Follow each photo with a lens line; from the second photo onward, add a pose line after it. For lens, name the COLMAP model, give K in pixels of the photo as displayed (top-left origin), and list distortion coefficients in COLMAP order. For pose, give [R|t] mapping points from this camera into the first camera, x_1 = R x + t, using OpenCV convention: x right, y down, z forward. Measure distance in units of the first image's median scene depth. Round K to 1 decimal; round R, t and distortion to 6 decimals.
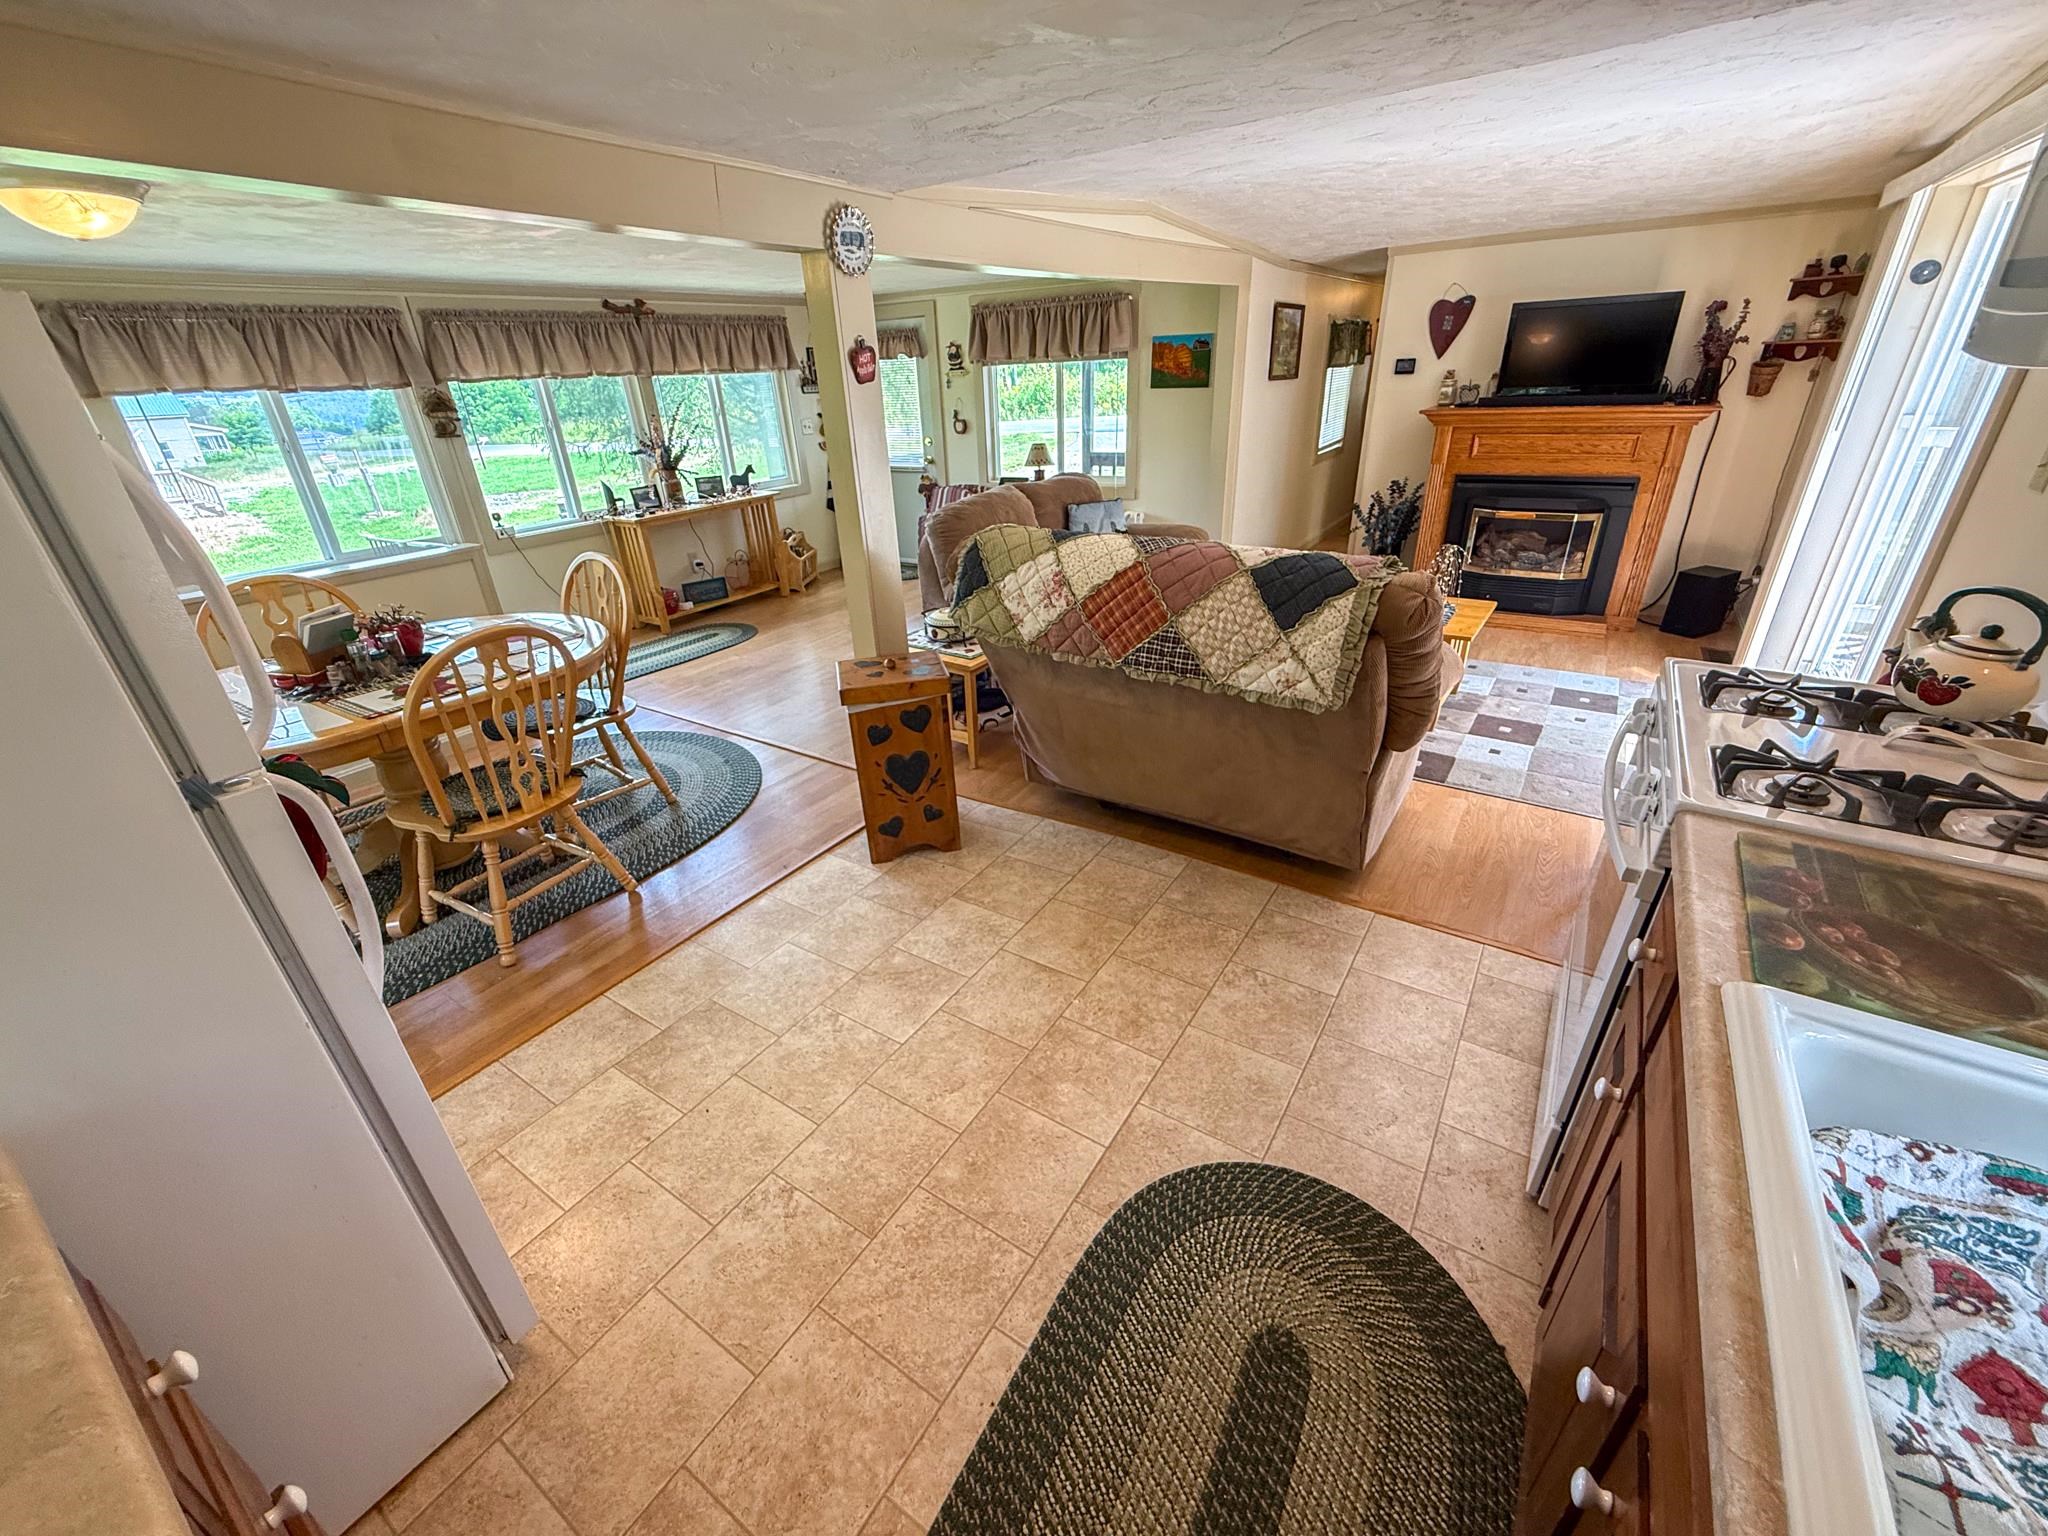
lens RADIAL K [[831.4, 0, 1024.0], [0, 831.4, 768.0], [0, 0, 1]] dist [-0.000753, 0.000160]
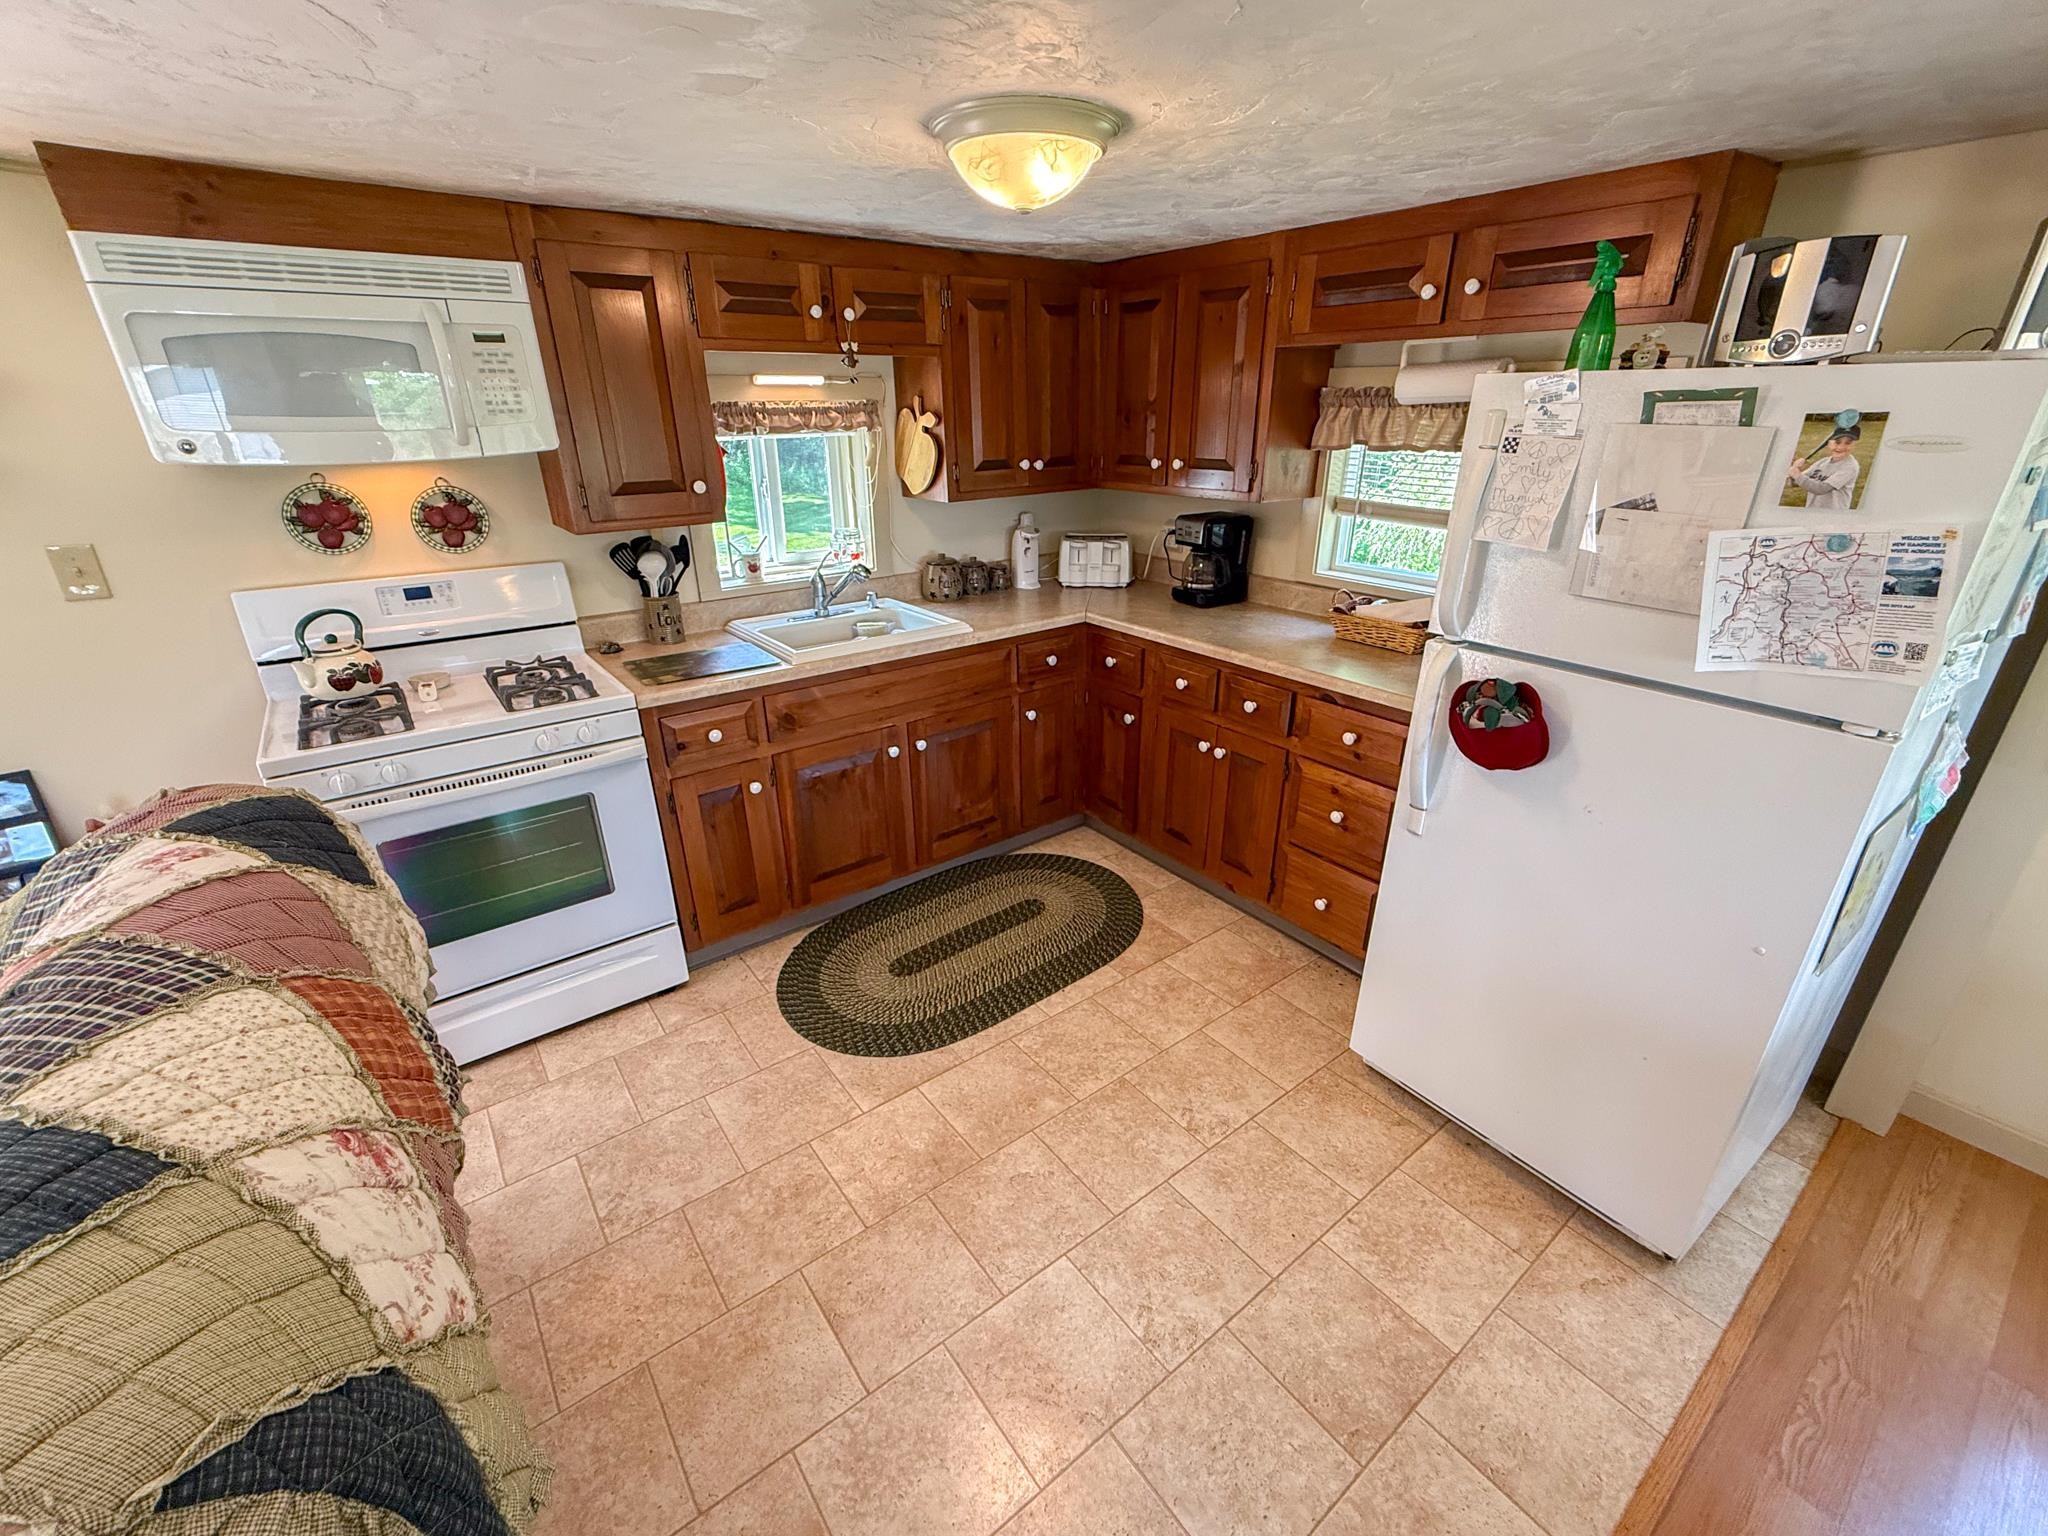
lens RADIAL K [[854.3, 0, 1014.4], [0, 854.3, 776.2], [0, 0, 1]] dist [0.000739, 0.000055]
pose [[-0.937239, -0.094641, 0.335599, -0.143157], [0.194605, 0.656647, 0.728659, -0.247500], [-0.289331, 0.748236, -0.597018, 0.500164]]
